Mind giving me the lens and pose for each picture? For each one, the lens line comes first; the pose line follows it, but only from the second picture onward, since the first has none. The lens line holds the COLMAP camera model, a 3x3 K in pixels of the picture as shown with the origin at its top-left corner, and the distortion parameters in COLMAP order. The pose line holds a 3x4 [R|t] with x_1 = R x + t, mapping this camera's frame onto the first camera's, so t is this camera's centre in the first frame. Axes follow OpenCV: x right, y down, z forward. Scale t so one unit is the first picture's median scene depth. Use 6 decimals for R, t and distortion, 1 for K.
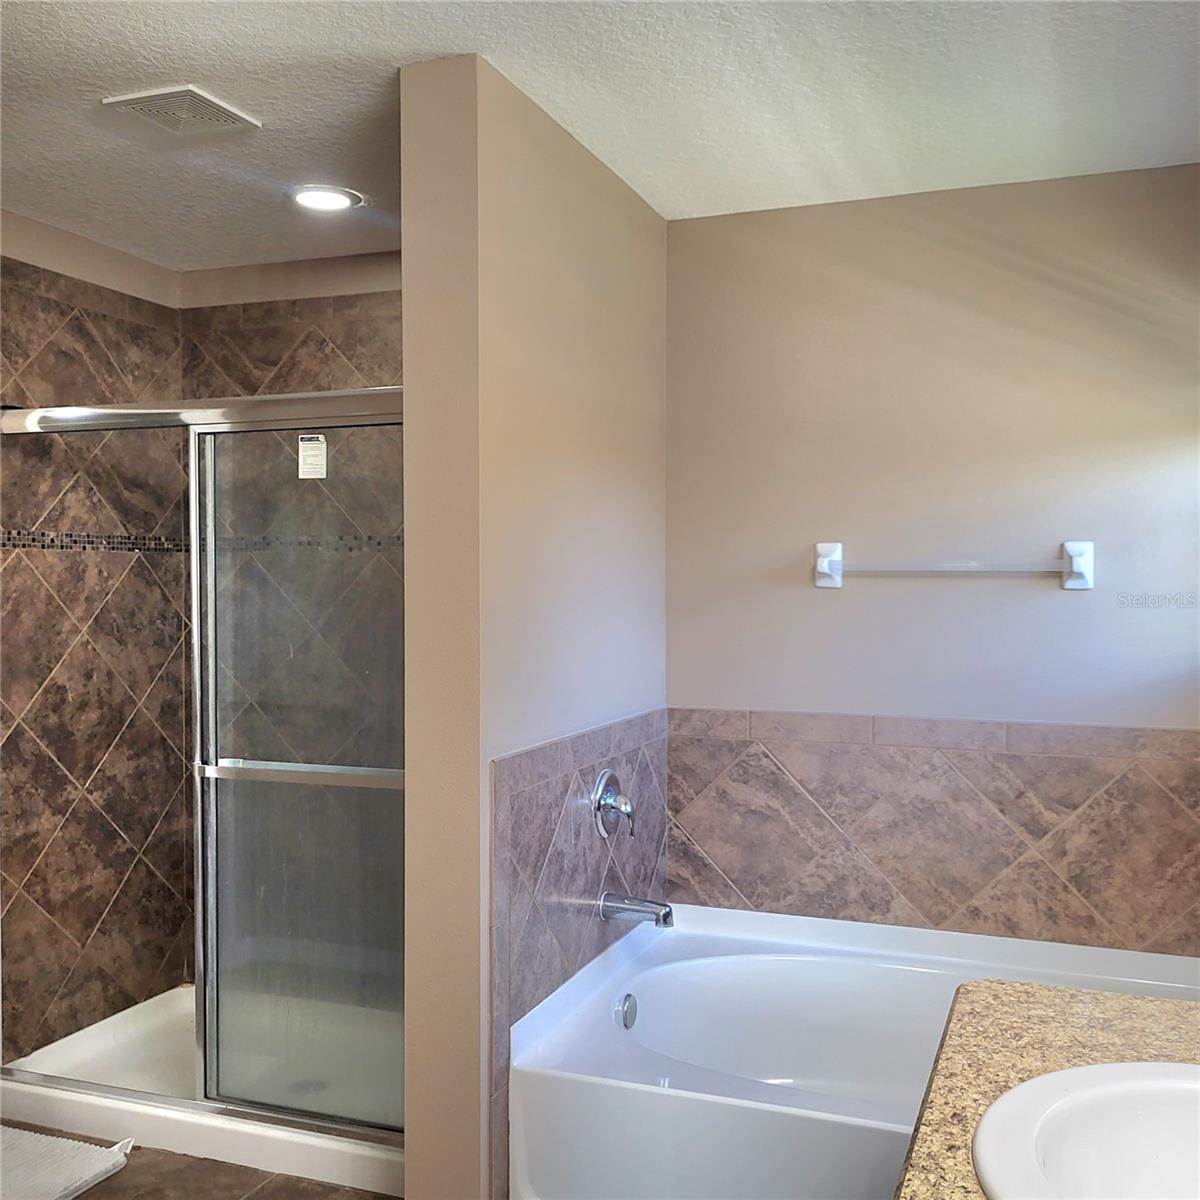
lens RADIAL K [[1210.0, 0, 615.4], [0, 1210.0, 612.2], [0, 0, 1]] dist [0.037918, -0.040742]
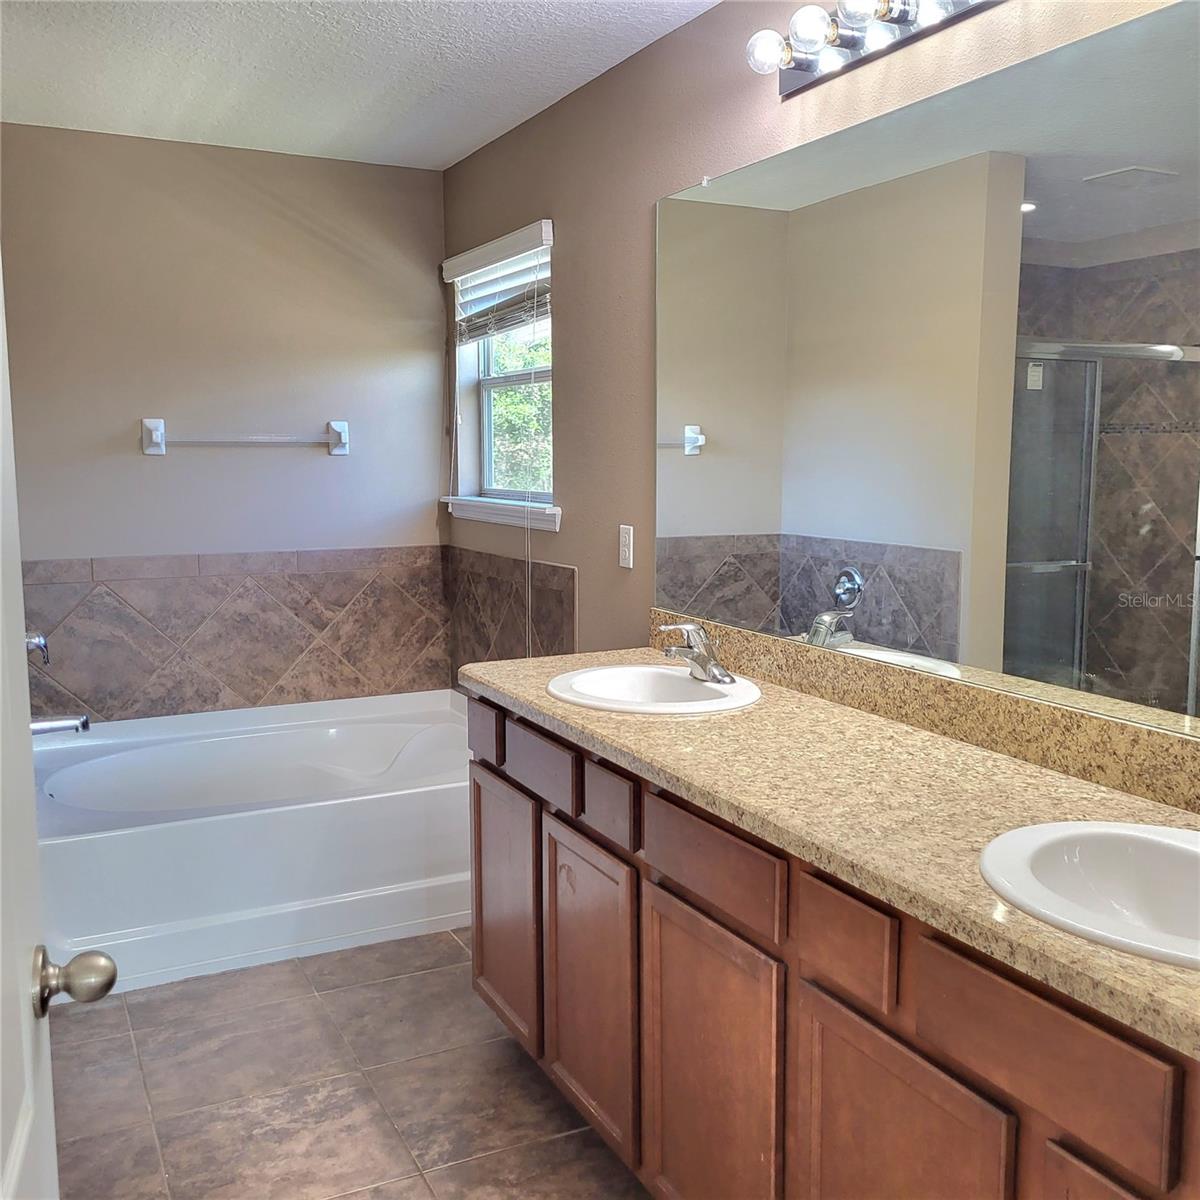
lens RADIAL K [[1210.0, 0, 615.4], [0, 1210.0, 612.2], [0, 0, 1]] dist [0.037918, -0.040742]
pose [[0.671944, -0.102952, 0.733412, -0.456199], [0.023828, 0.992783, 0.117530, 0.004775], [-0.740219, -0.061498, 0.669548, -0.208399]]
